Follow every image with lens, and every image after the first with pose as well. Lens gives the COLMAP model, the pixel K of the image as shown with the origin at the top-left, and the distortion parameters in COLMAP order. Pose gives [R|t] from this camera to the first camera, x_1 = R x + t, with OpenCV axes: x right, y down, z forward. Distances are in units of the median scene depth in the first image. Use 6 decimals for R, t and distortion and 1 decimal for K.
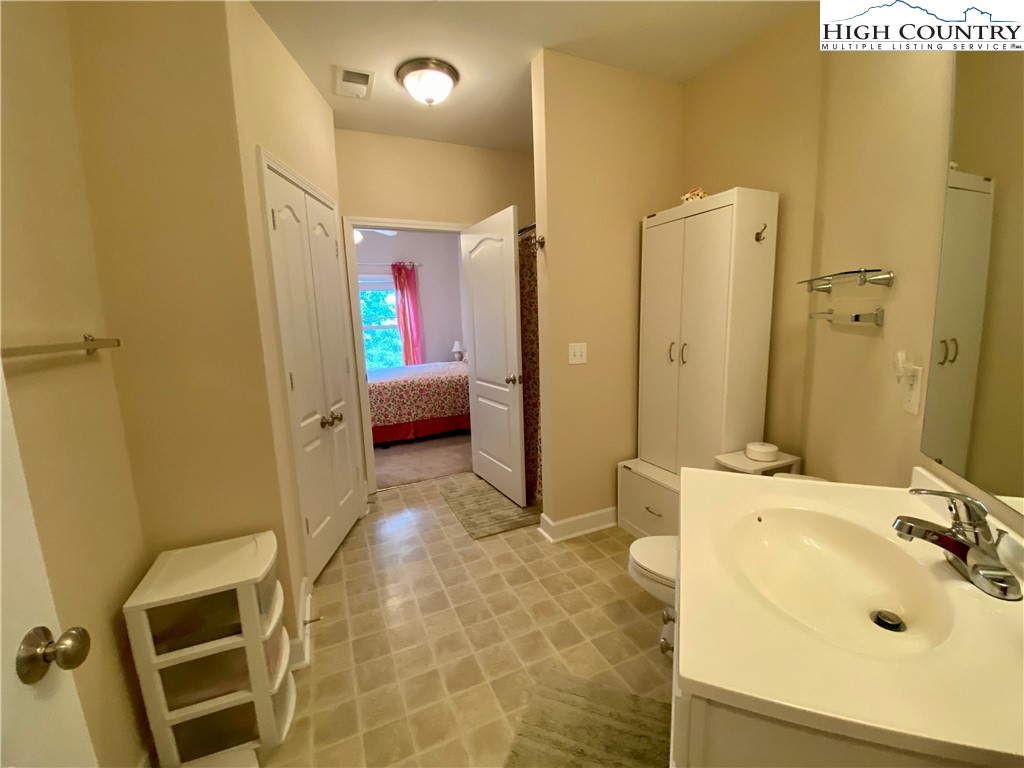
lens RADIAL K [[419.5, 0, 508.9], [0, 419.5, 383.5], [0, 0, 1]] dist [0.027828, -0.024238]
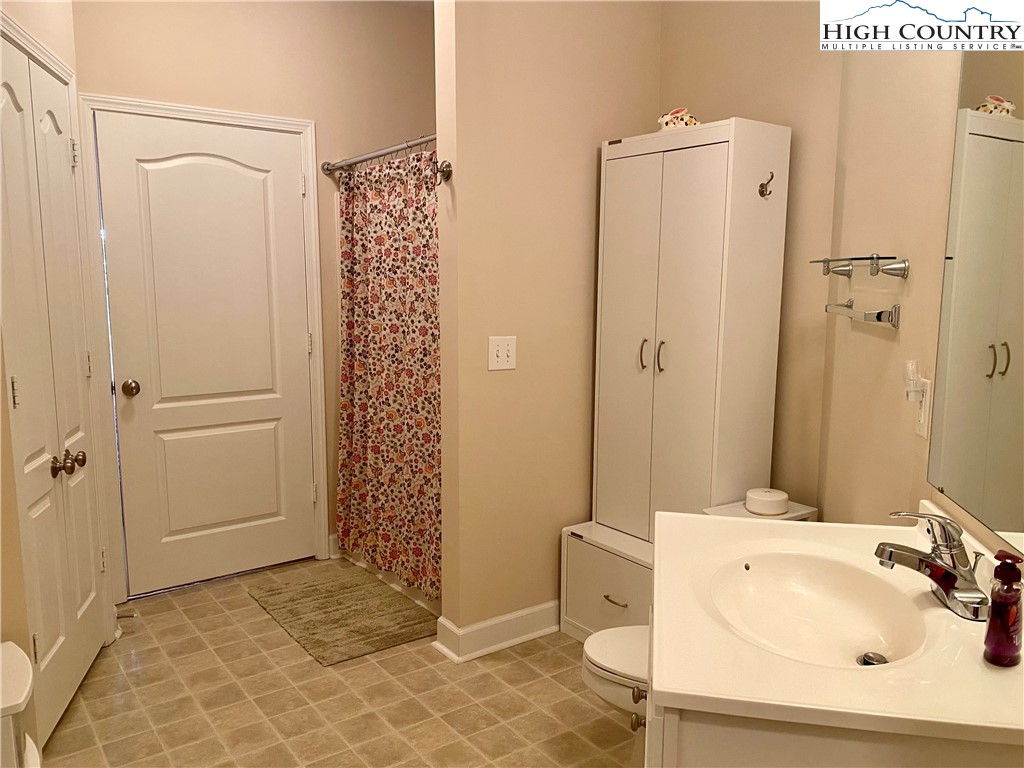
lens RADIAL K [[790.0, 0, 513.4], [0, 790.0, 406.4], [0, 0, 1]] dist [0.011283, -0.000059]
pose [[0.978575, 0.005547, 0.205817, -0.068904], [-0.005724, 0.999984, 0.000264, 0.008079], [-0.205812, -0.001437, 0.978591, -0.170692]]
